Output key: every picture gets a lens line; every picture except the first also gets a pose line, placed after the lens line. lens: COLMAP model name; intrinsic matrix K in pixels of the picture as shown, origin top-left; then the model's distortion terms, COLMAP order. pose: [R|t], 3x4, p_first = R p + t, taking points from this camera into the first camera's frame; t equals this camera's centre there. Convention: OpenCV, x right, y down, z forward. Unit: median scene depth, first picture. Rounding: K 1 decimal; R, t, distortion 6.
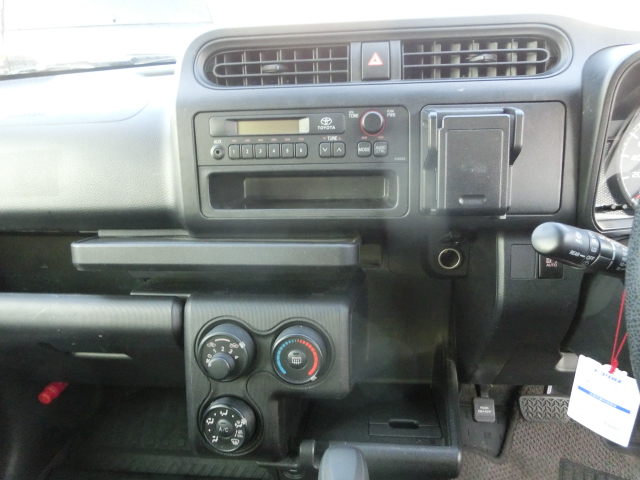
lens RADIAL K [[452.8, 0, 317.4], [0, 452.8, 238.1], [0, 0, 1]] dist [-0.028005, 0.001508]
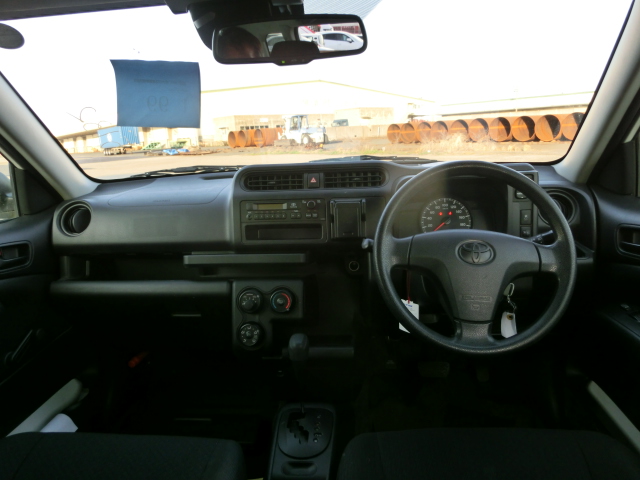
lens RADIAL K [[452.8, 0, 320.2], [0, 452.8, 242.1], [0, 0, 1]] dist [-0.028005, 0.001508]
pose [[0.999884, -0.000329, 0.015209, 0.123555], [0.002696, 0.987774, -0.155866, 0.322391], [-0.014972, 0.155889, 0.987661, -1.378721]]
